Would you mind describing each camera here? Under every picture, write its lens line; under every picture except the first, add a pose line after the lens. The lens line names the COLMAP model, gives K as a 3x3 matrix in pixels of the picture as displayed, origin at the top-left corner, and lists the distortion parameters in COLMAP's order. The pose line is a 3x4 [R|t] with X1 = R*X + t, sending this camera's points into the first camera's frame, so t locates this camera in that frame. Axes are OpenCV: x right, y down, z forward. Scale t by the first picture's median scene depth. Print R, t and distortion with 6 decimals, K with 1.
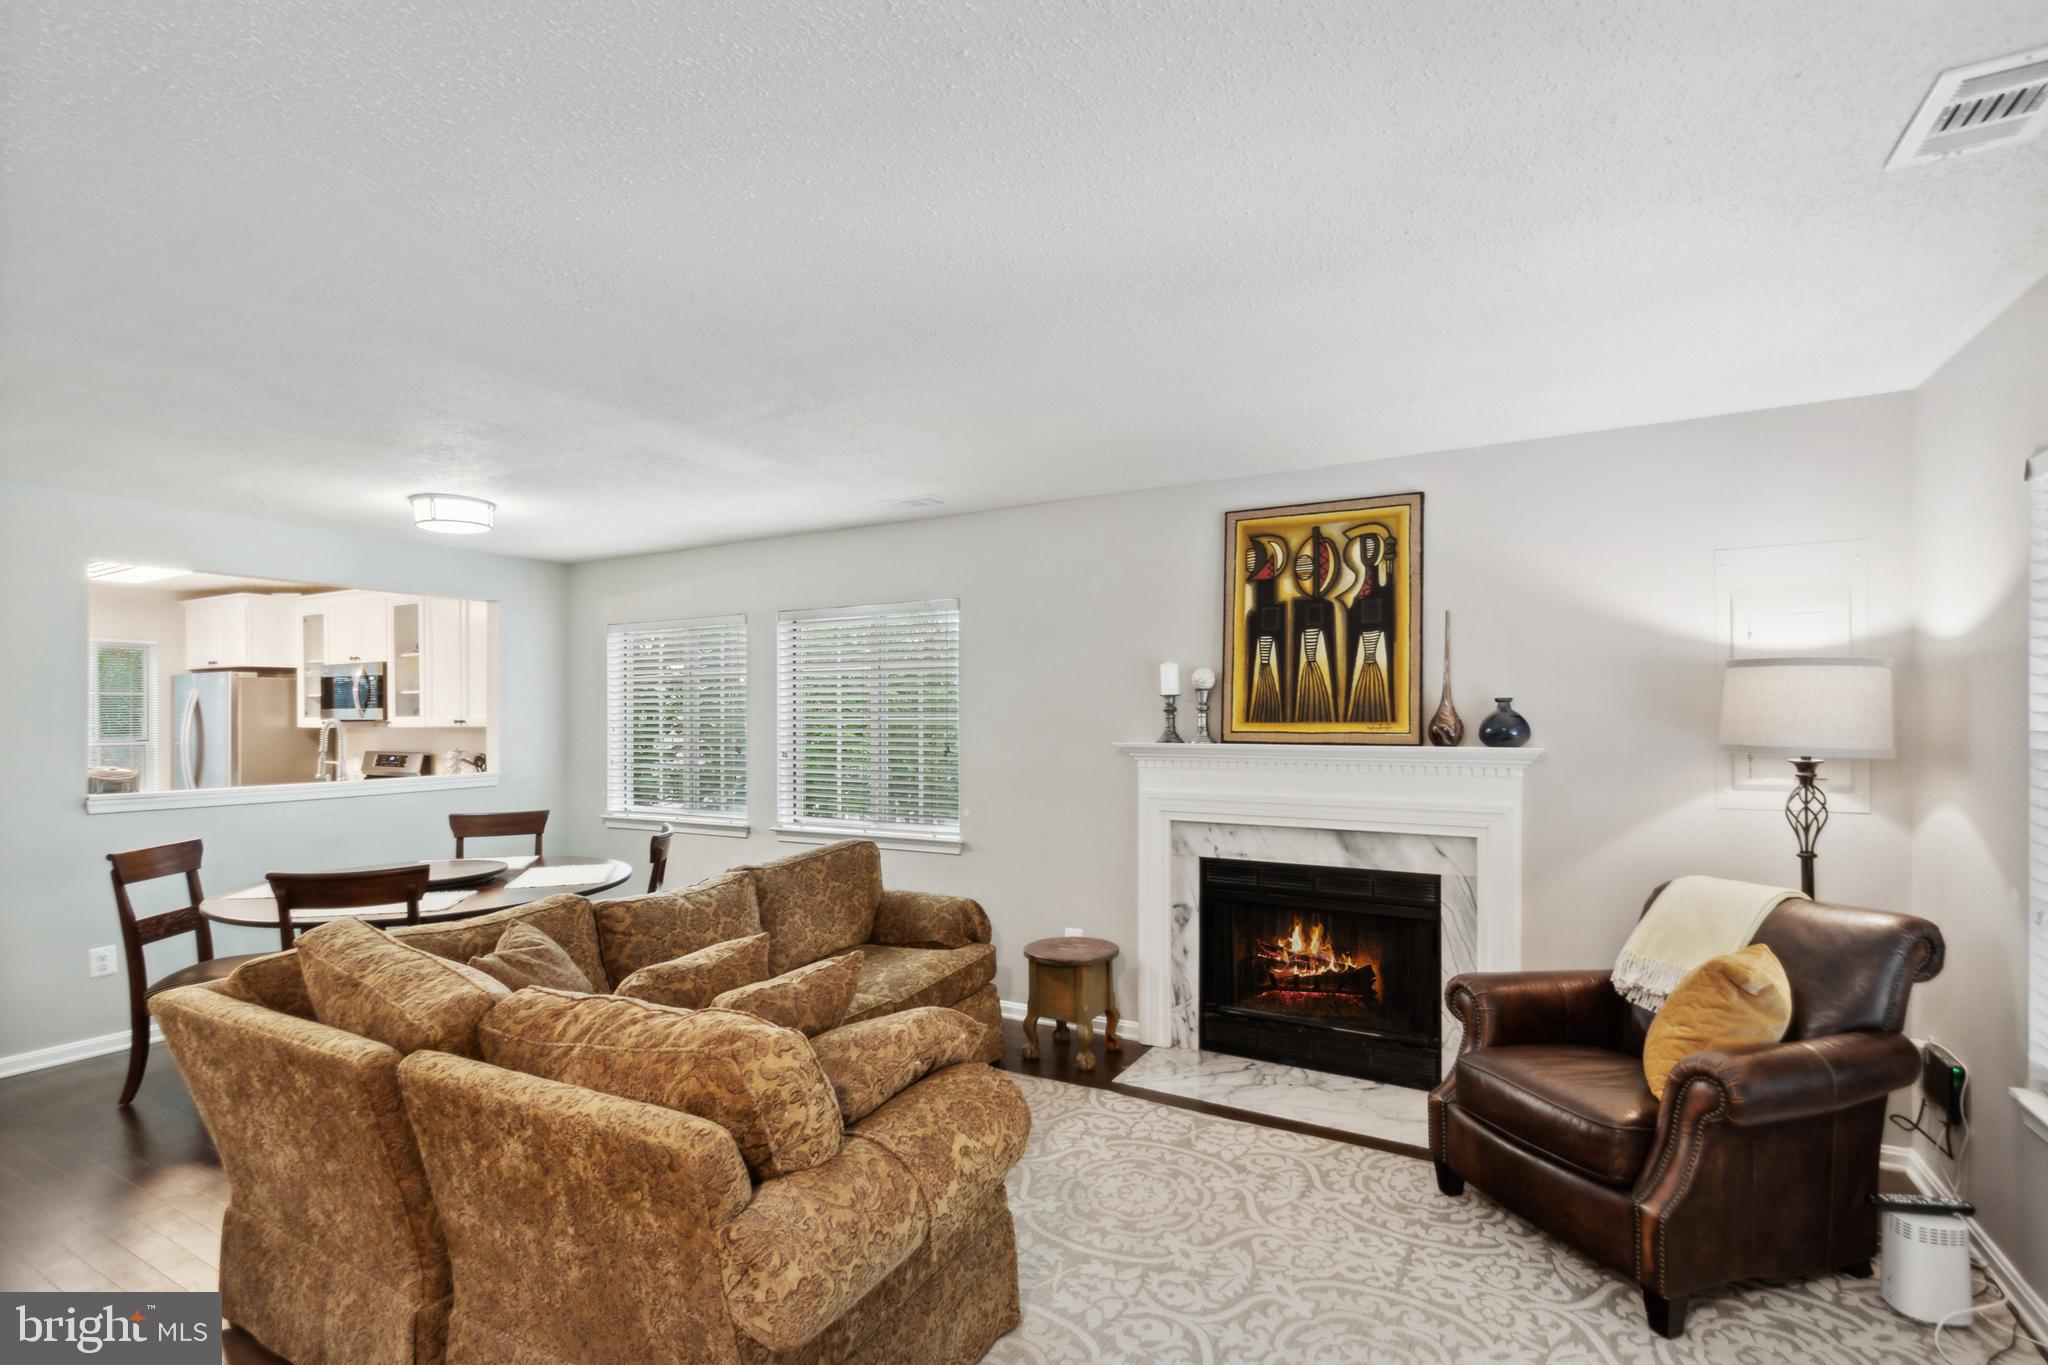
lens RADIAL K [[946.9, 0, 1023.8], [0, 946.9, 709.3], [0, 0, 1]] dist [0.020857, -0.013002]
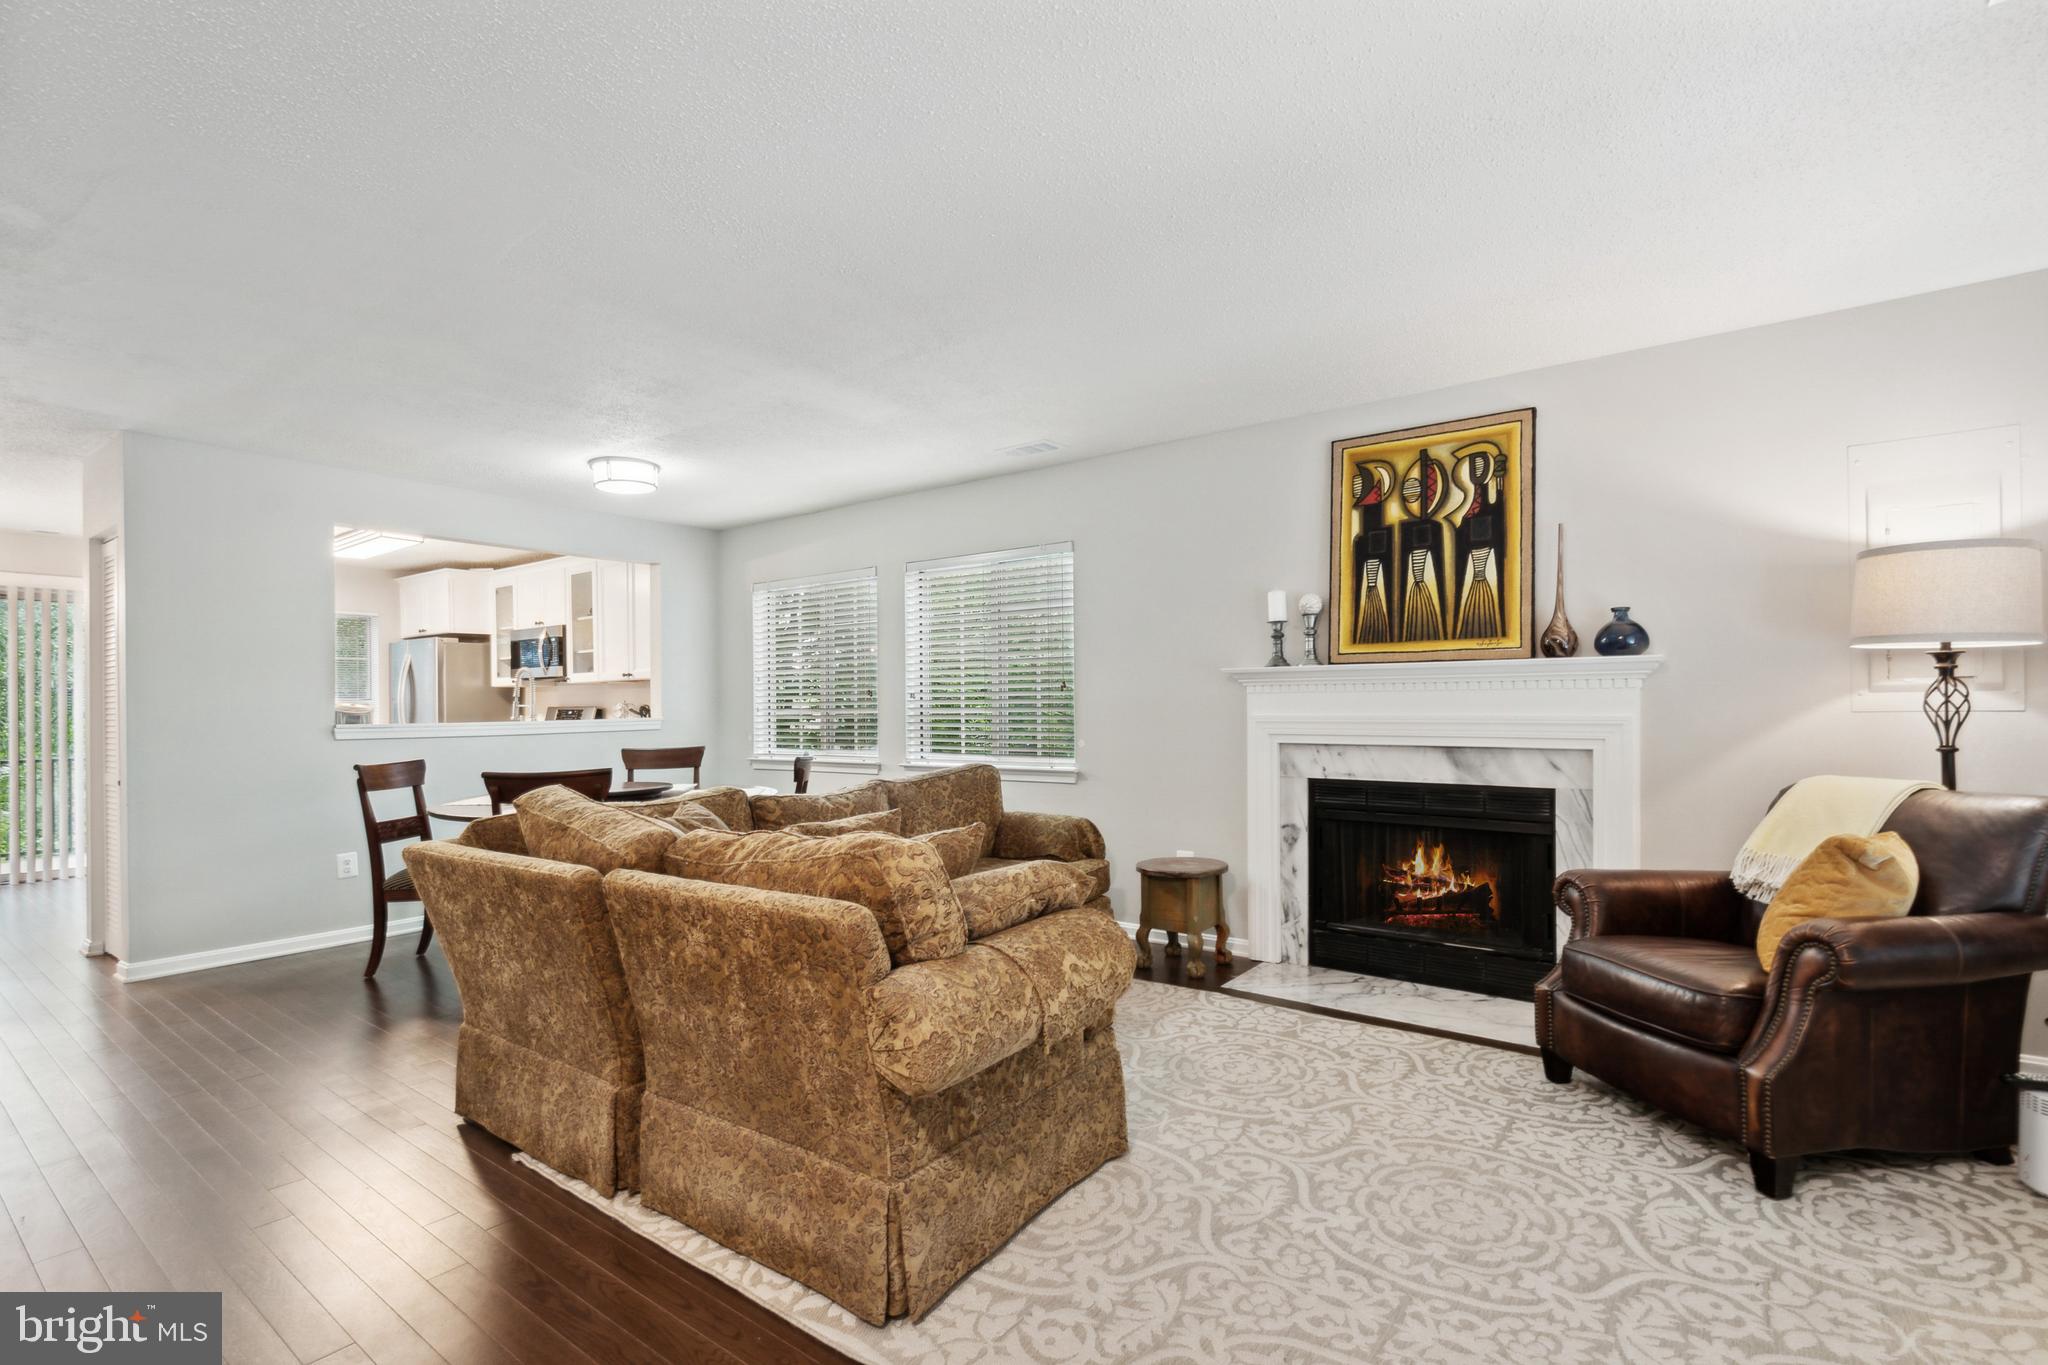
lens RADIAL K [[946.9, 0, 1023.8], [0, 946.9, 709.3], [0, 0, 1]] dist [0.020857, -0.013002]
pose [[0.991810, -0.006193, -0.127569, 0.019121], [0.005955, 0.999980, -0.002244, 0.132002], [0.127581, 0.001466, 0.991827, -0.095231]]
